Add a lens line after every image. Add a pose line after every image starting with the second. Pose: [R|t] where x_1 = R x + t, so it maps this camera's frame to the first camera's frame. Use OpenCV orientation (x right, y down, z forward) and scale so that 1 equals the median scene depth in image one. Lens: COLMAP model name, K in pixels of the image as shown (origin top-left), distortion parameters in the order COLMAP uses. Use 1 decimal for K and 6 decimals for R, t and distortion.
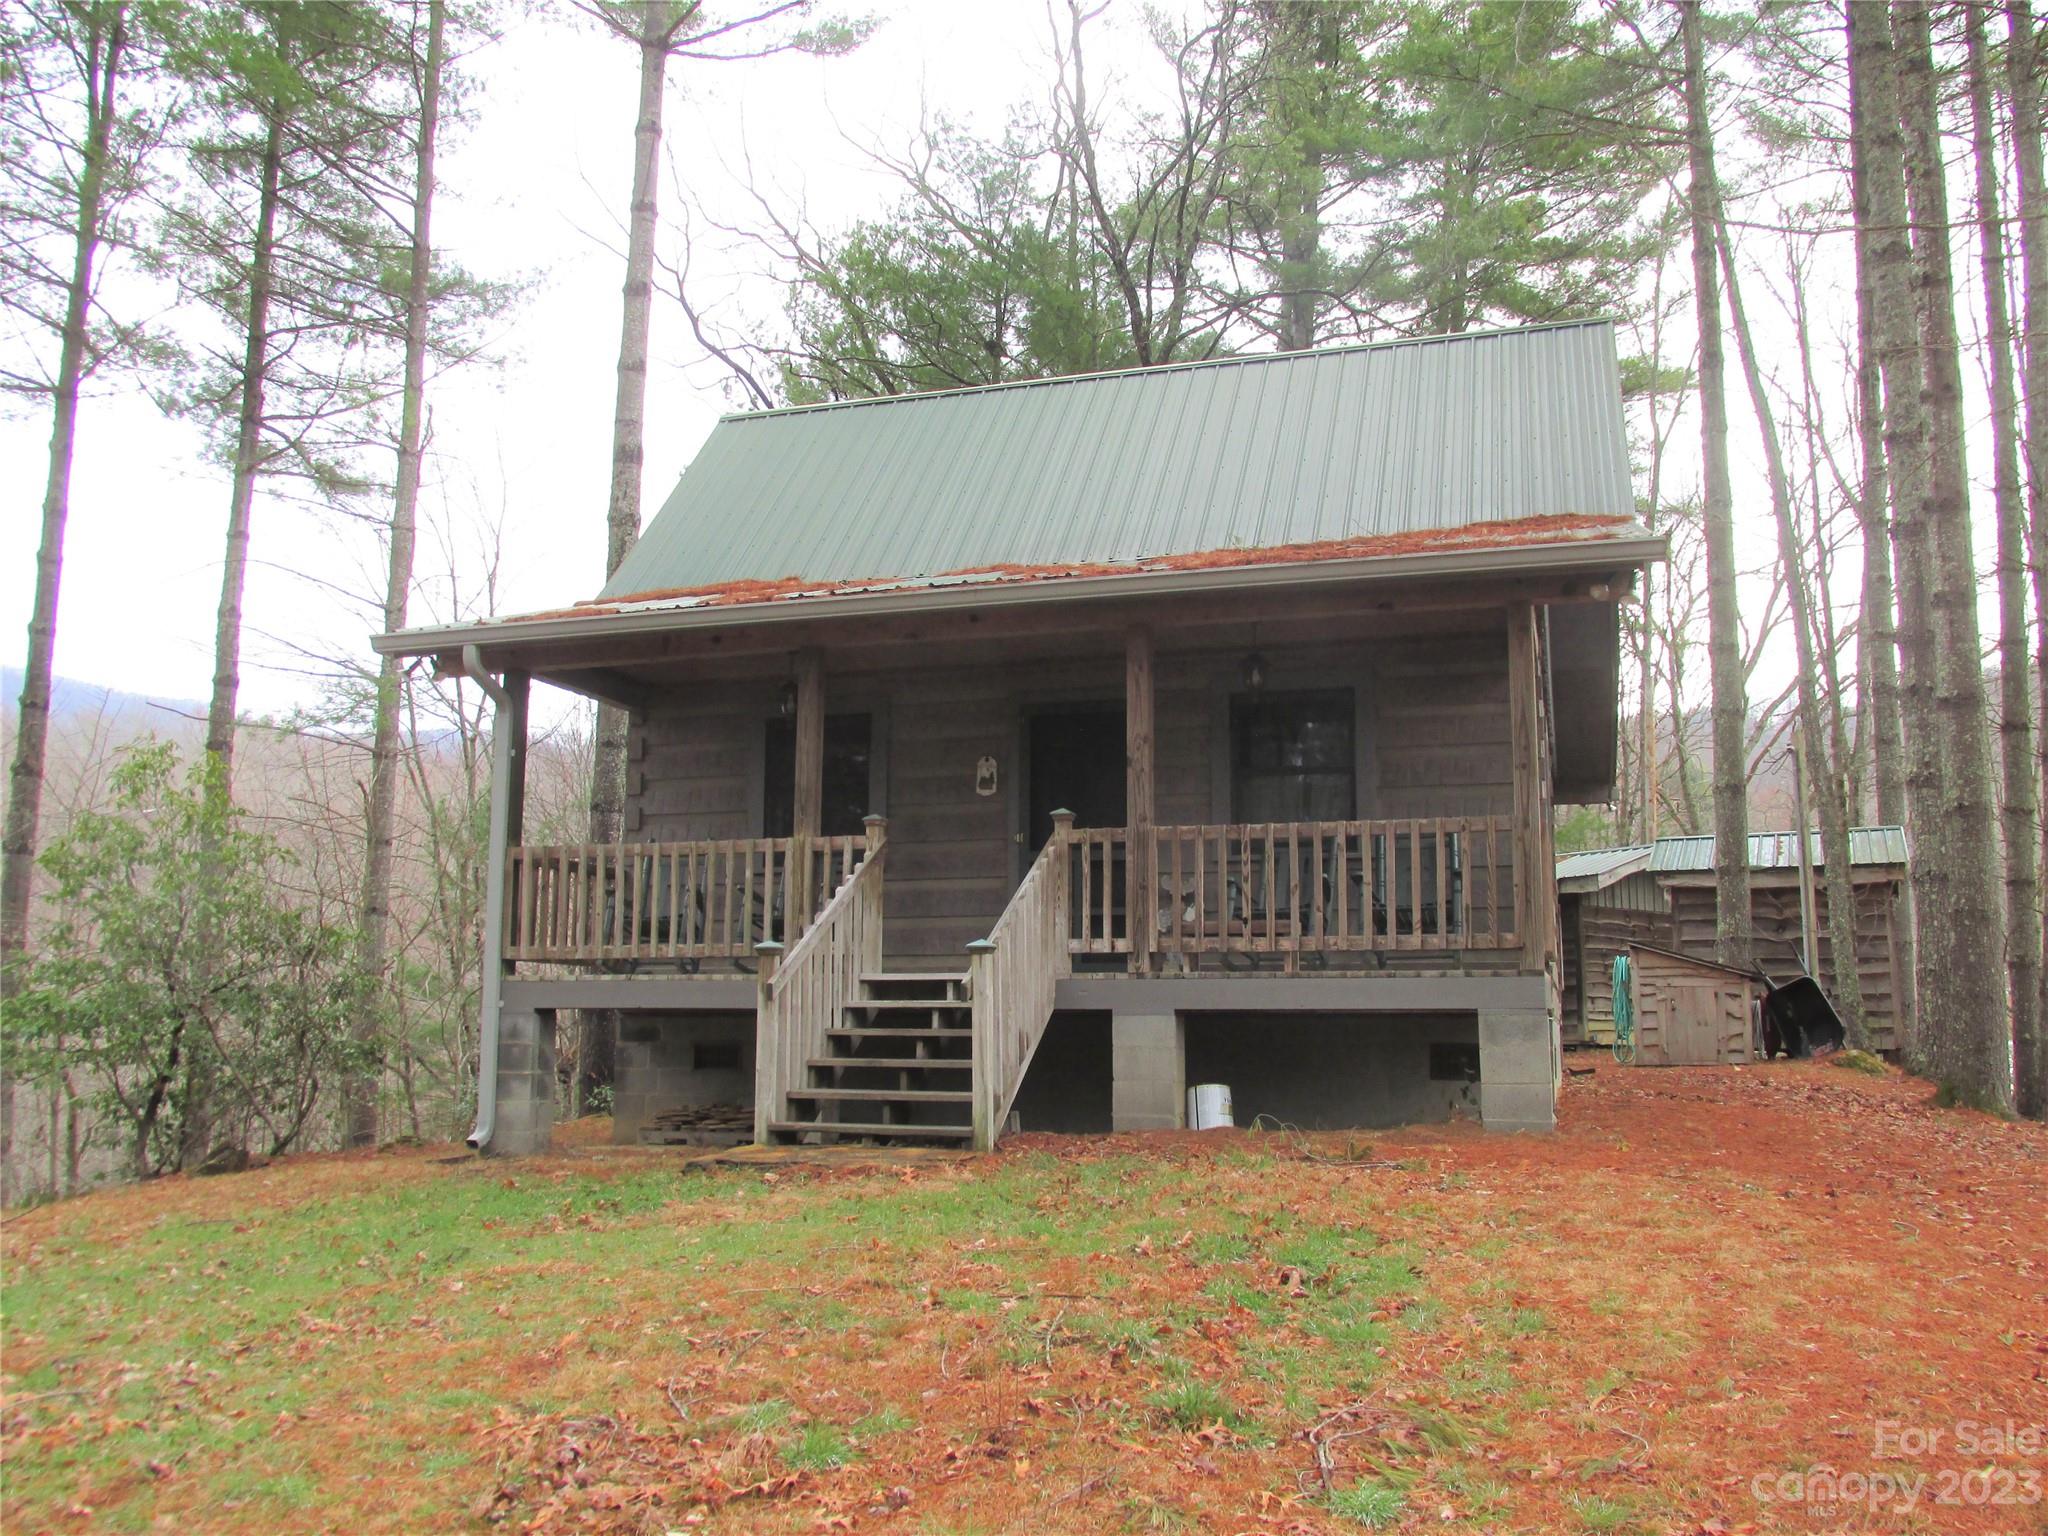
lens RADIAL K [[1687.3, 0, 1024.5], [0, 1687.3, 755.1], [0, 0, 1]] dist [-0.040152, 0.011066]
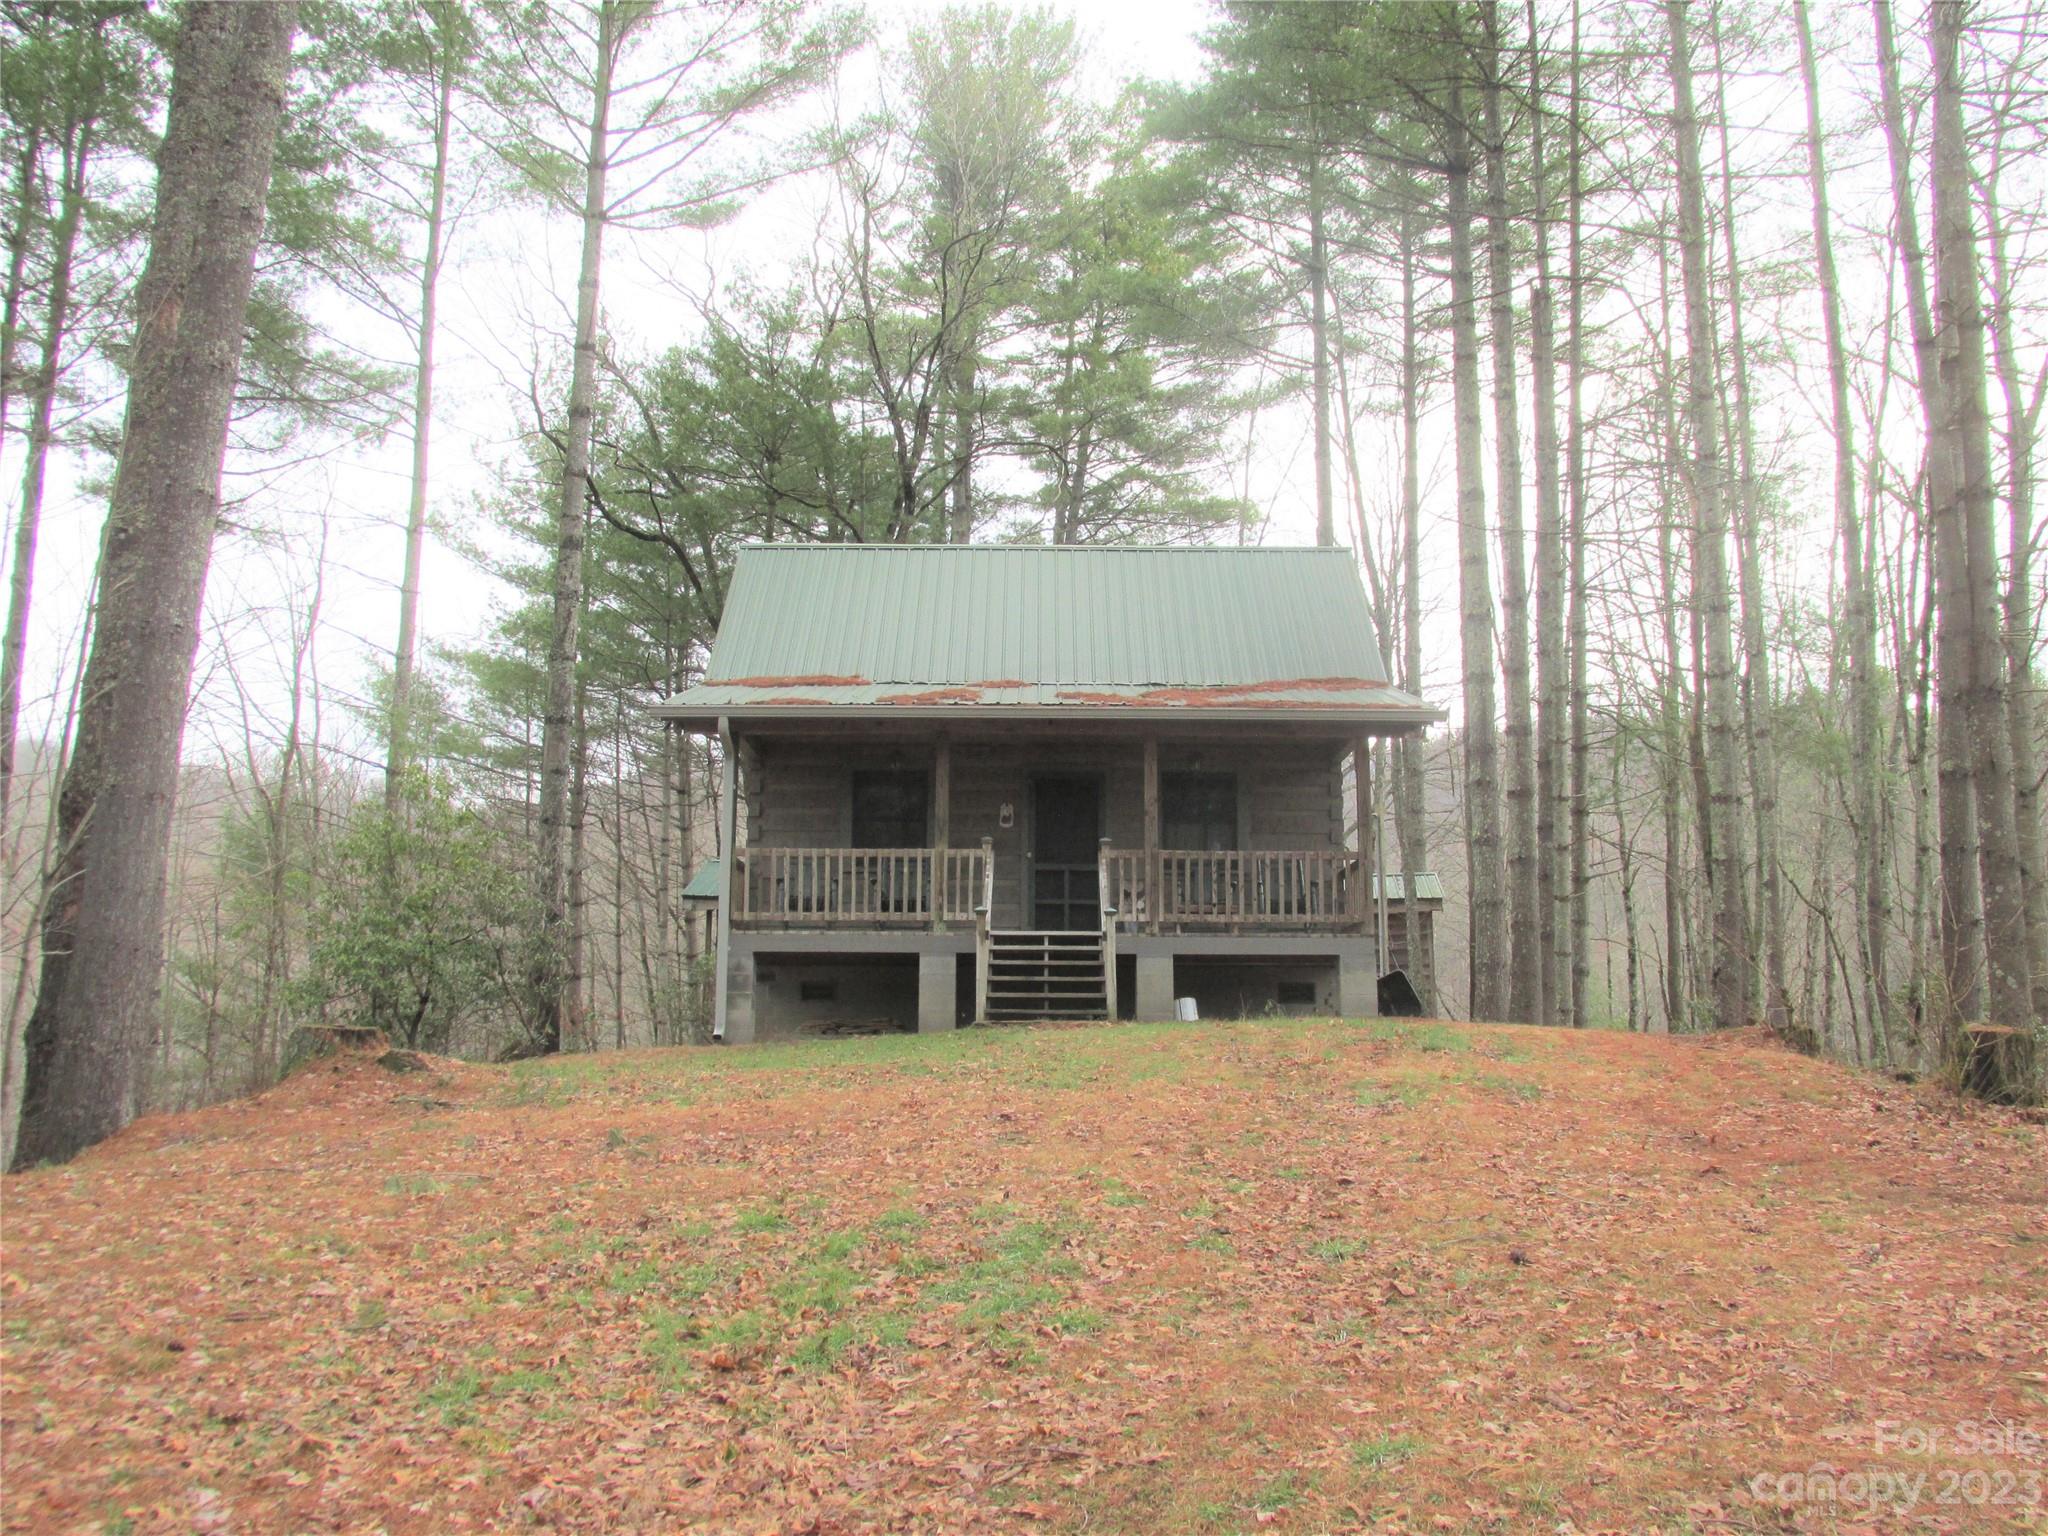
lens RADIAL K [[1687.3, 0, 1024.5], [0, 1687.3, 755.1], [0, 0, 1]] dist [-0.040152, 0.011066]
pose [[0.948943, 0.055961, 0.310444, -0.618483], [-0.051478, 0.998418, -0.022621, -0.011016], [-0.311219, 0.005485, 0.950322, -0.641958]]
